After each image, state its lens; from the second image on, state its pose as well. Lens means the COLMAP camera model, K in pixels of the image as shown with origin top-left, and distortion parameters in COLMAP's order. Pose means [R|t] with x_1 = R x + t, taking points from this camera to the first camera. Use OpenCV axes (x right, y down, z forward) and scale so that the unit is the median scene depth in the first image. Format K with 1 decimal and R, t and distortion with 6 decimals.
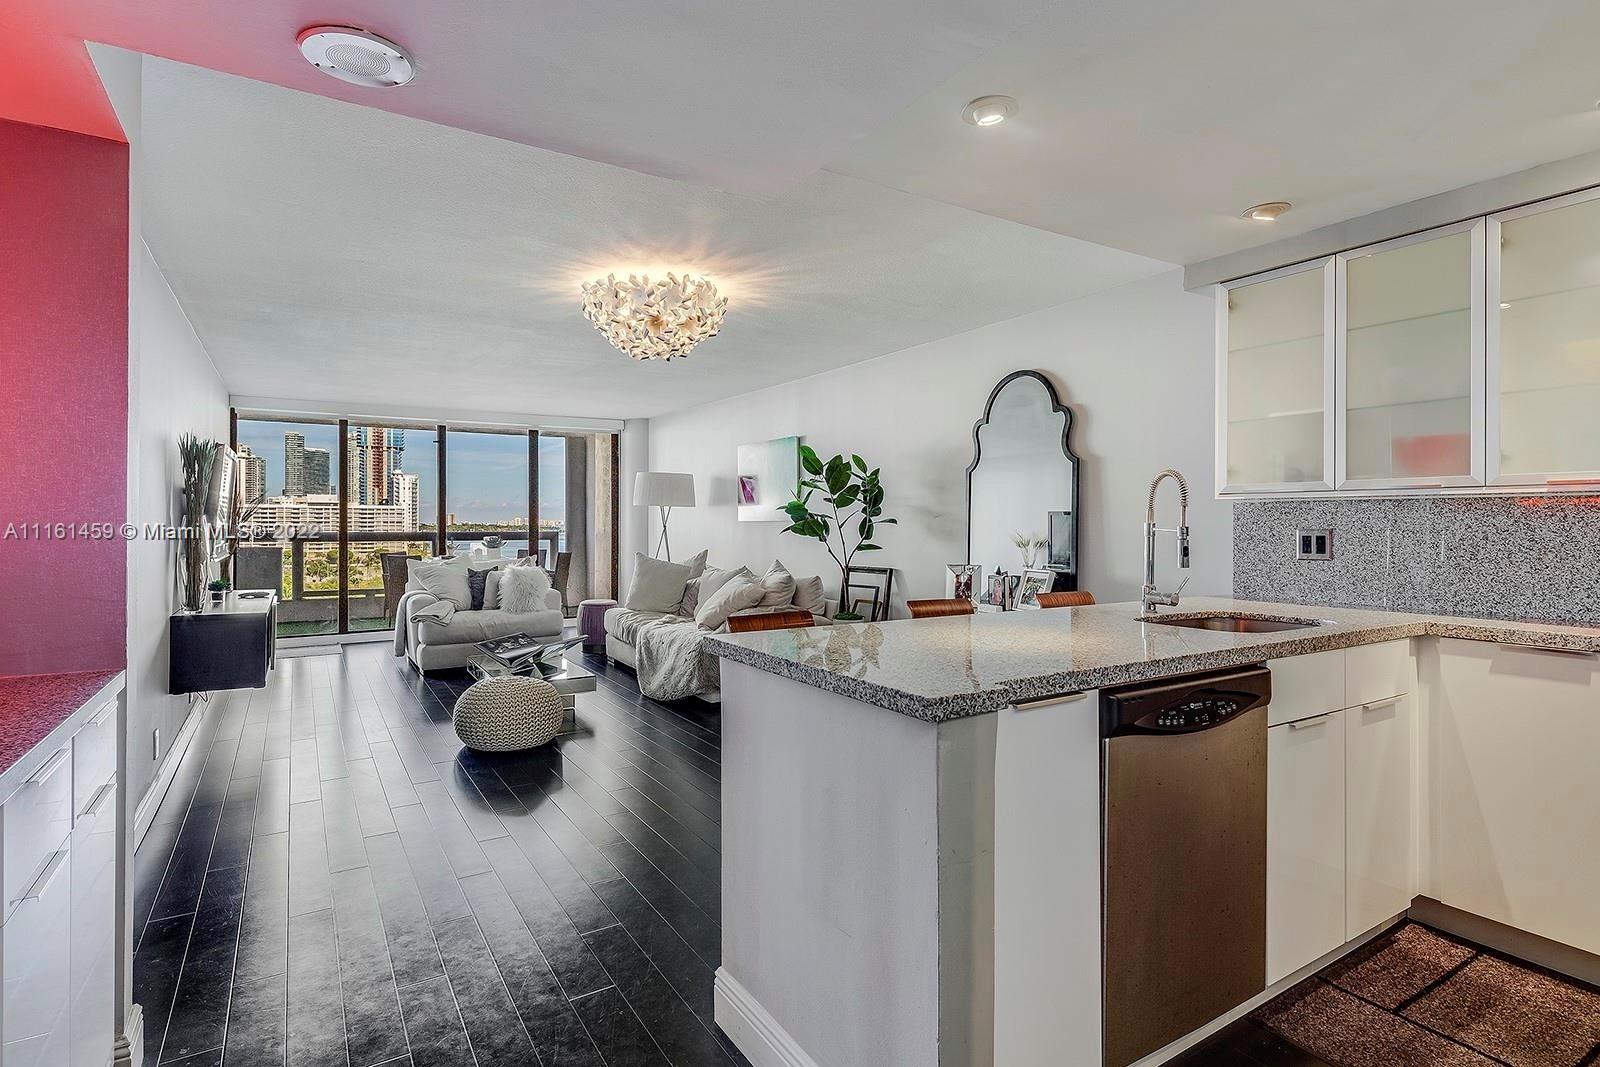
lens RADIAL K [[774.5, 0, 802.2], [0, 774.5, 523.0], [0, 0, 1]] dist [0.013801, -0.000783]
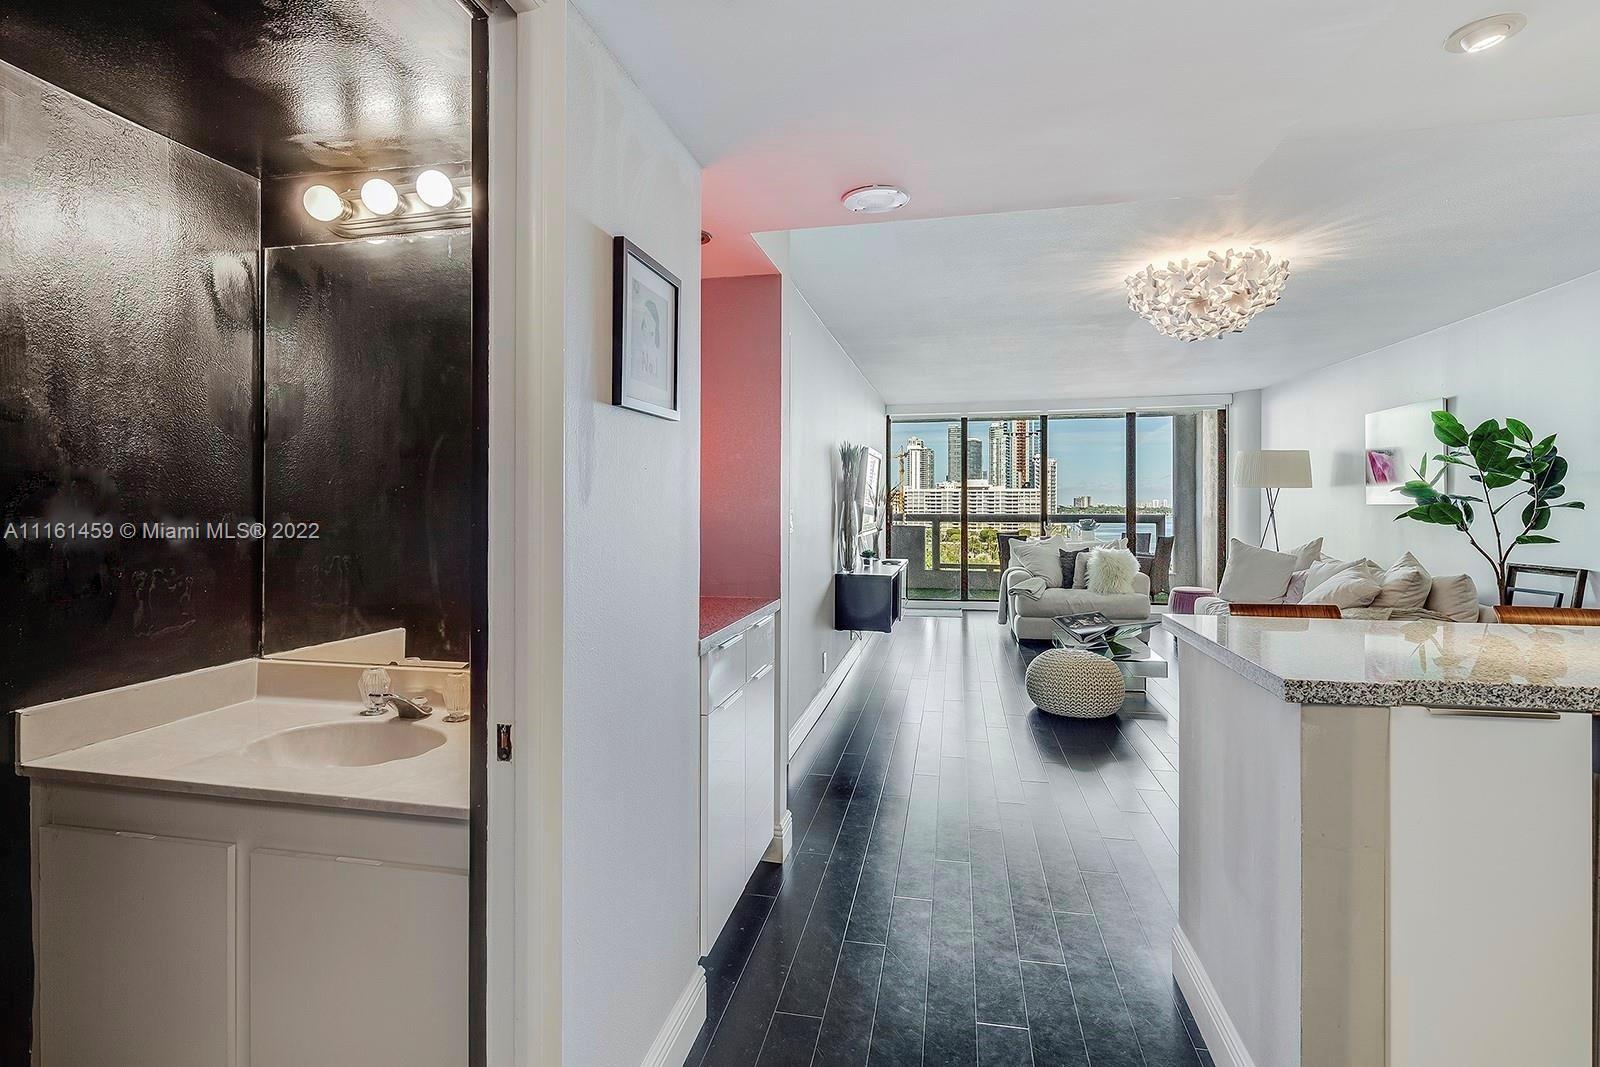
lens RADIAL K [[803.6, 0, 806.6], [0, 803.6, 508.4], [0, 0, 1]] dist [-0.003186, -0.000874]
pose [[0.725347, 0.003022, -0.688377, 0.132920], [-0.000238, 0.999991, 0.004139, -0.002831], [0.688384, -0.002838, 0.725341, -0.070671]]
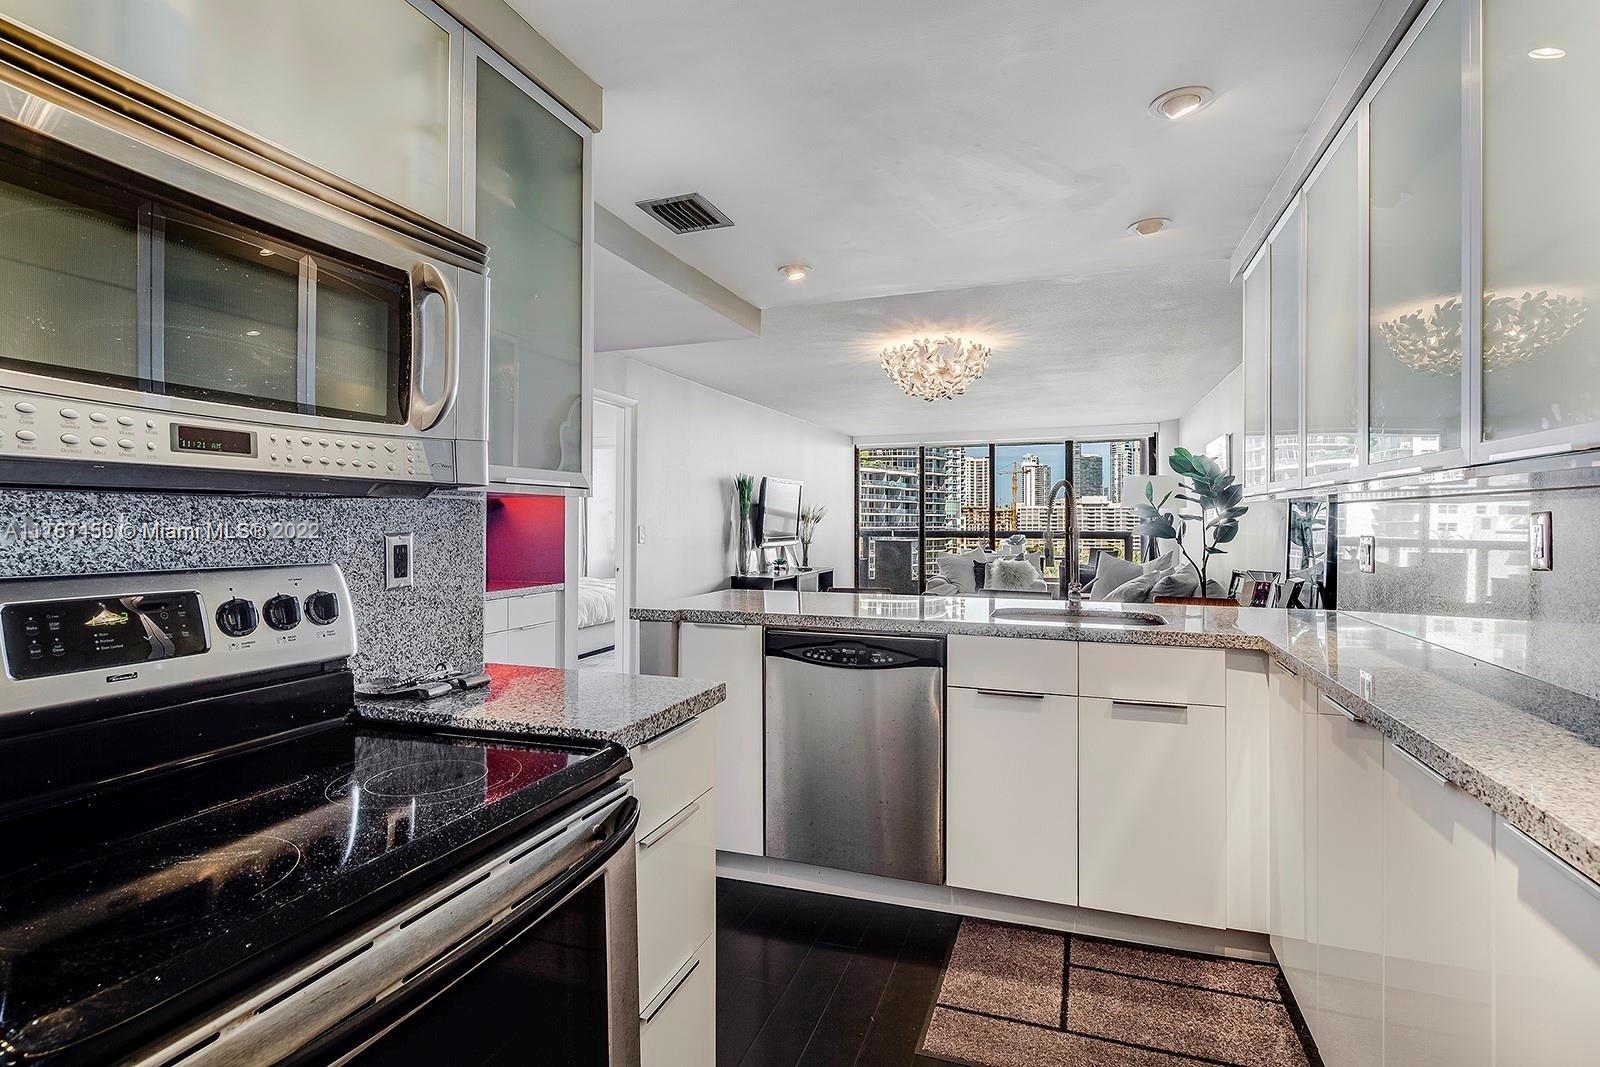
lens RADIAL K [[774.5, 0, 802.2], [0, 774.5, 523.0], [0, 0, 1]] dist [0.013801, -0.000783]
pose [[0.621252, -0.000487, -0.783611, 0.647247], [0.001558, 0.999999, 0.000614, -0.004368], [0.783609, -0.001602, 0.621252, 0.005861]]
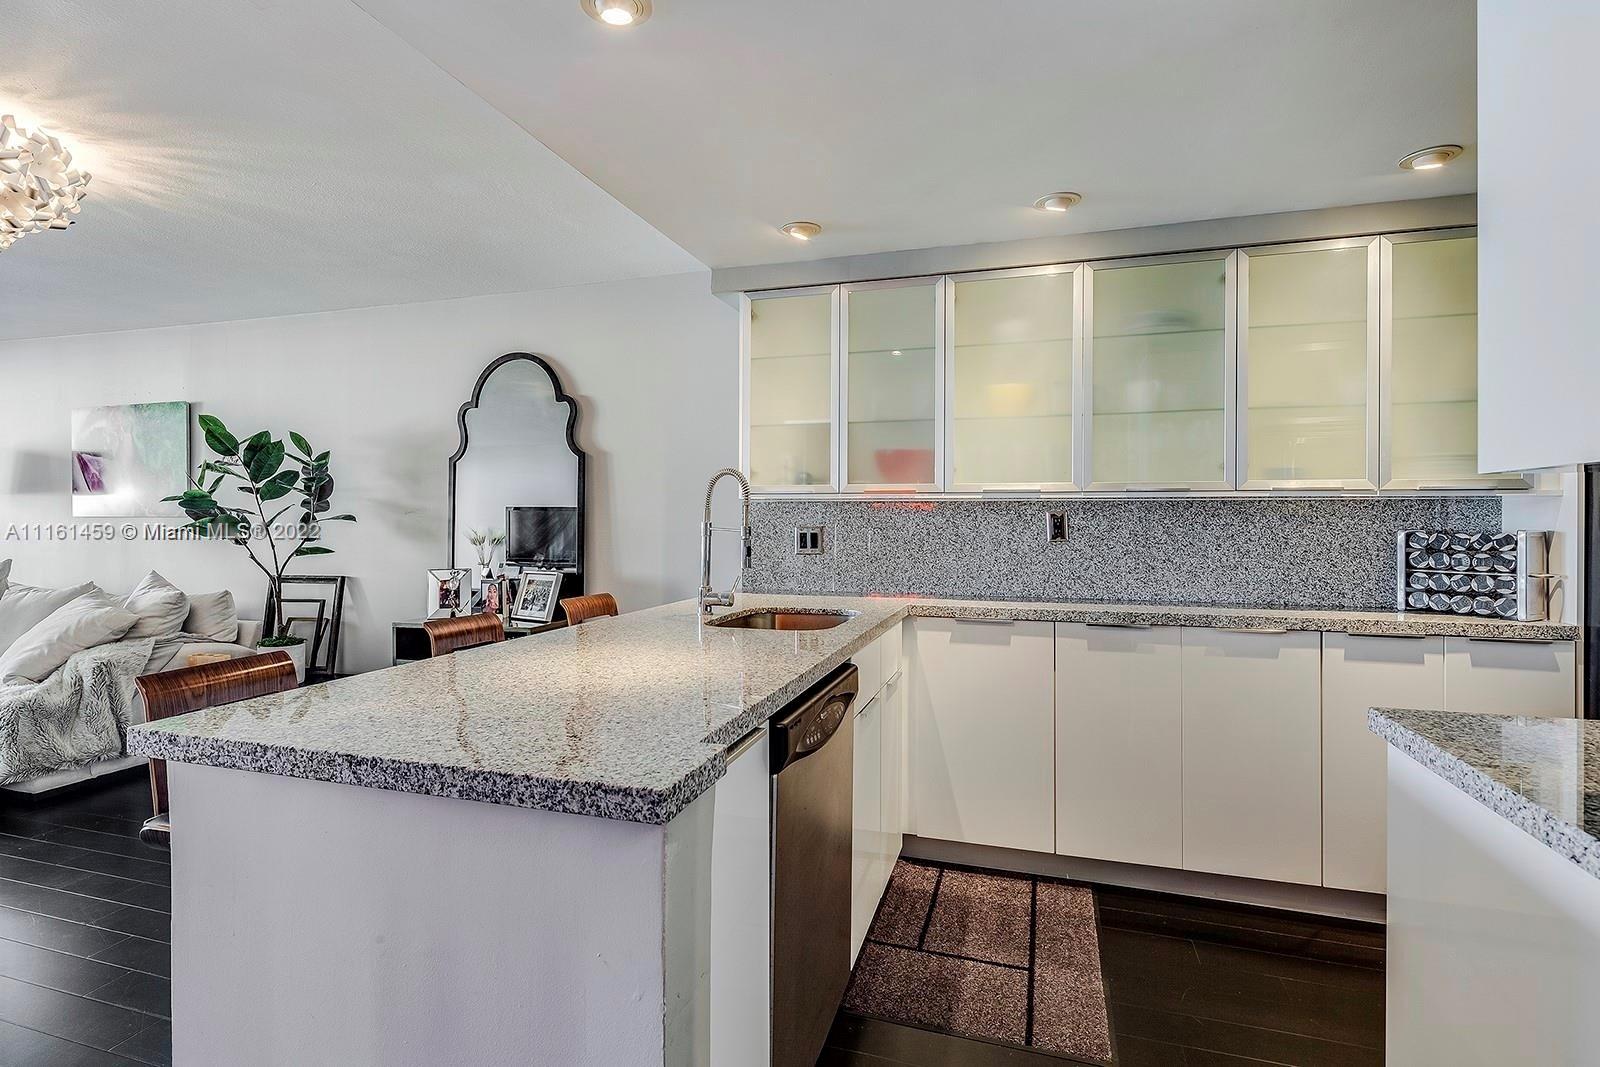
lens RADIAL K [[761.3, 0, 778.6], [0, 761.3, 518.4], [0, 0, 1]] dist [0.001105, -0.000695]
pose [[0.769572, 0.001037, 0.638559, -0.055295], [-0.001567, 0.999999, 0.000265, -0.003330], [-0.638558, -0.001204, 0.769572, 0.129146]]
